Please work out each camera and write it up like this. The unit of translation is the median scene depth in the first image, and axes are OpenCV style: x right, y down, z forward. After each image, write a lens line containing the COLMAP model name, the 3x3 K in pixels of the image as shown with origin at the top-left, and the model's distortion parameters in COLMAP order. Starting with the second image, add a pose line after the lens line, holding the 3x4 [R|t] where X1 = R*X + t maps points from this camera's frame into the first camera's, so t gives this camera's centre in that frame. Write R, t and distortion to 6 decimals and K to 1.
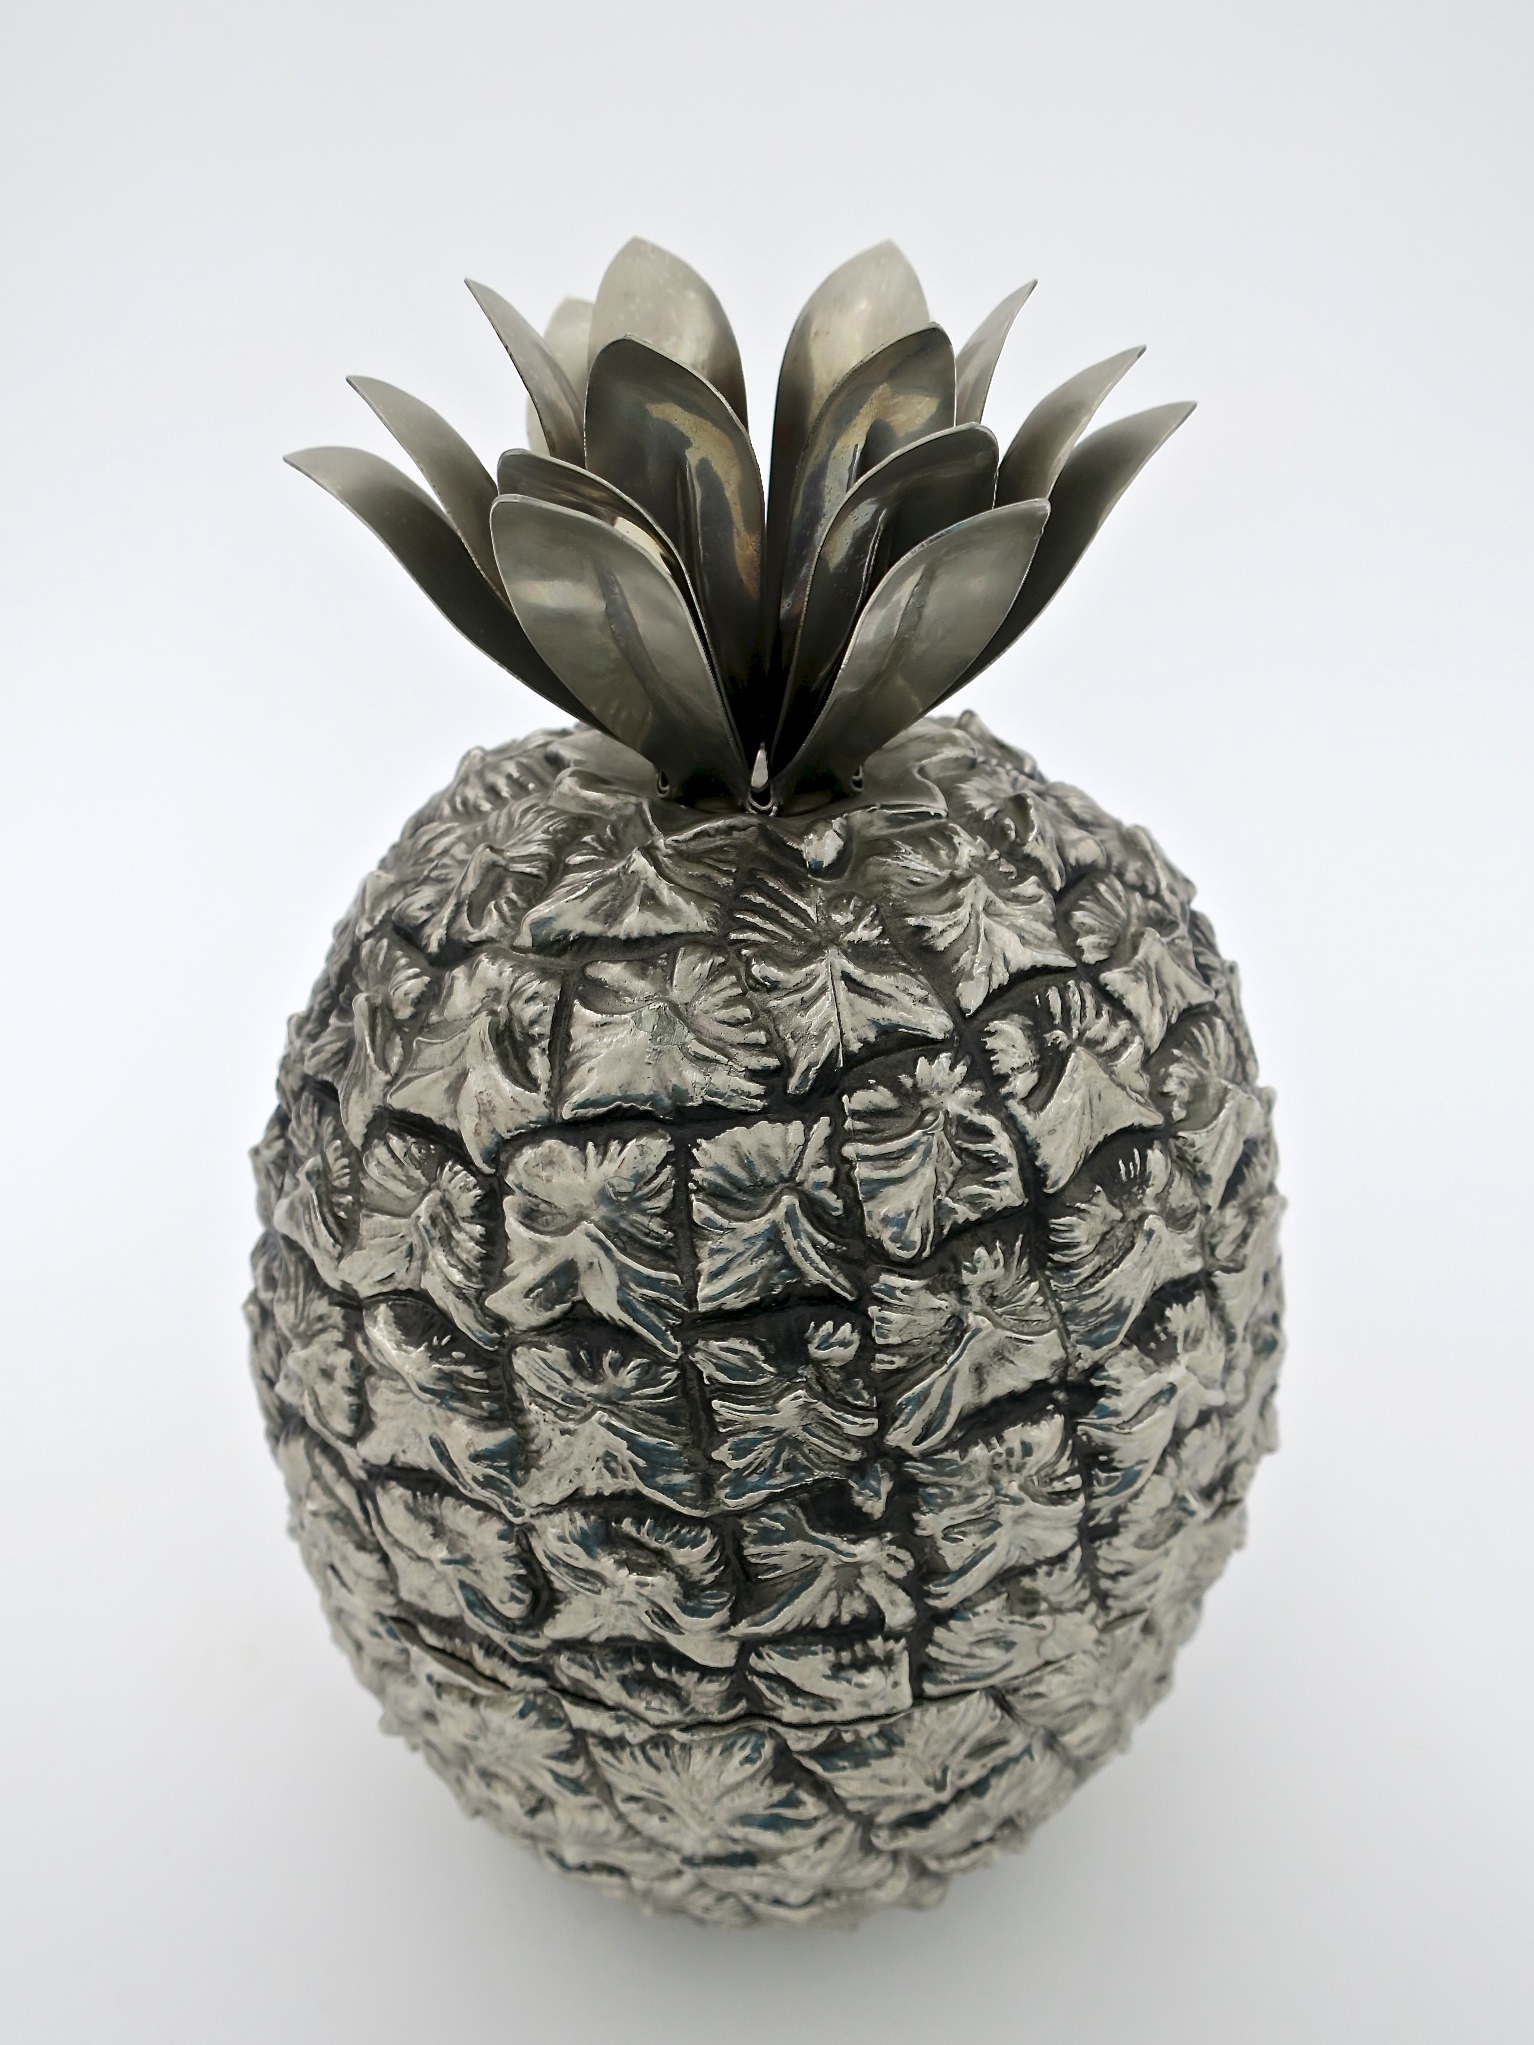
lens RADIAL K [[1621.3, 0, 767.0], [0, 1621.3, 1022.5], [0, 0, 1]] dist [0.005815, 0.001994]
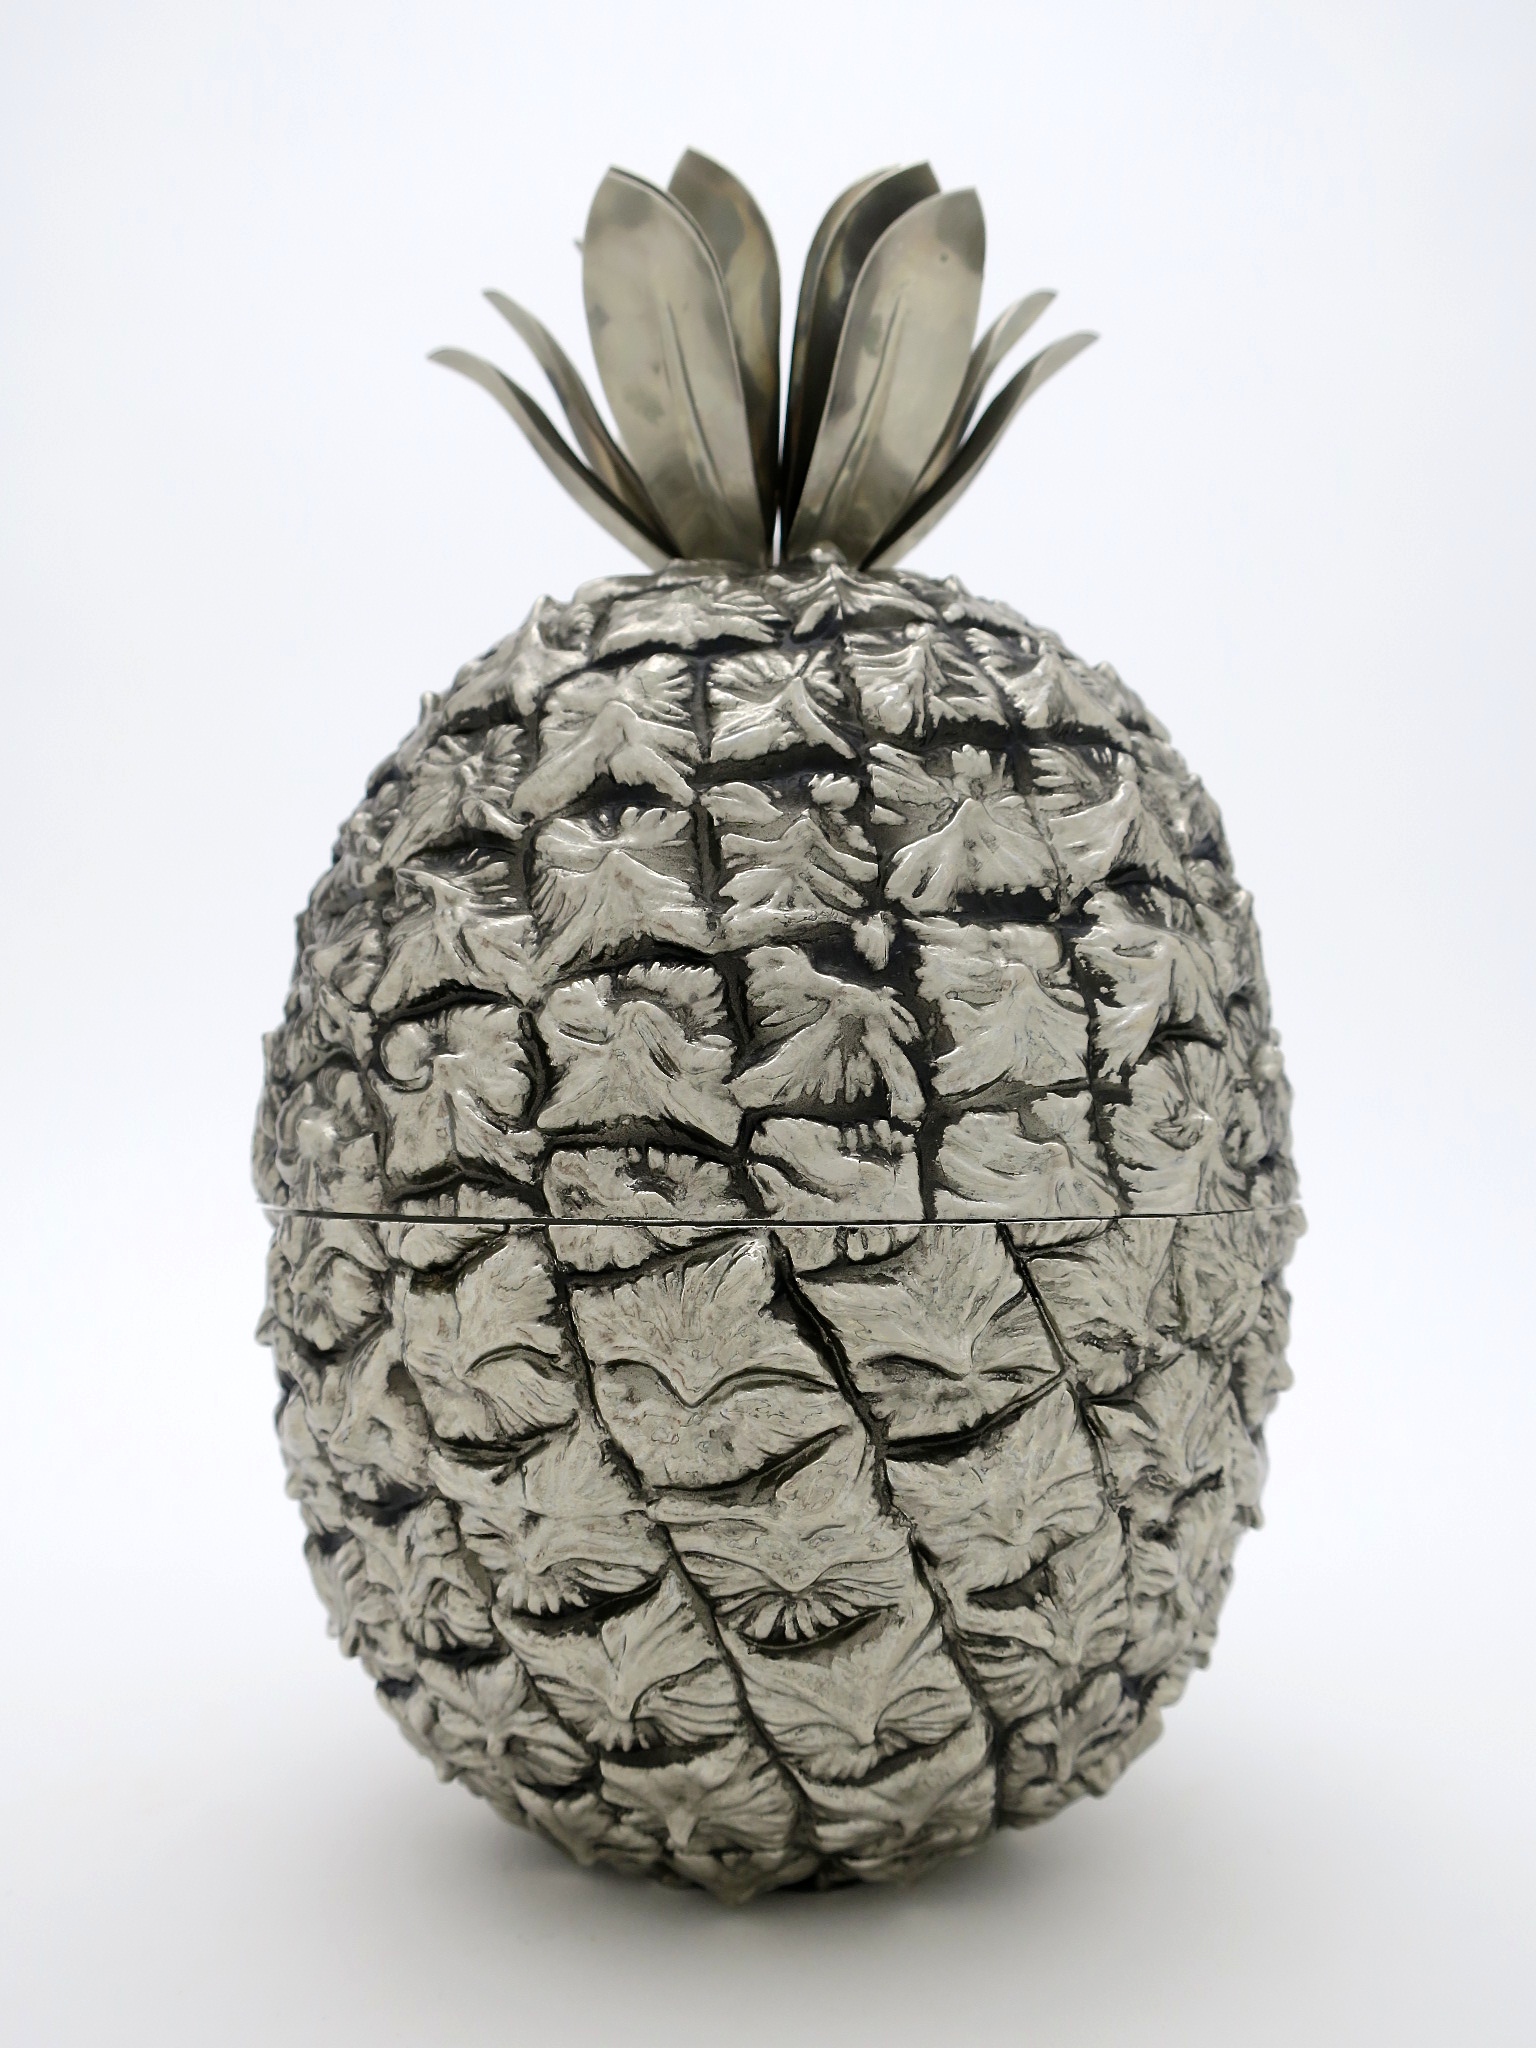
lens RADIAL K [[1623.7, 0, 768.0], [0, 1623.7, 1024.0], [0, 0, 1]] dist [0.005815, 0.001994]
pose [[0.999853, 0.010525, -0.013532, 0.011721], [-0.016092, 0.848351, -0.529190, 0.850652], [0.005910, 0.529330, 0.848396, 0.152592]]
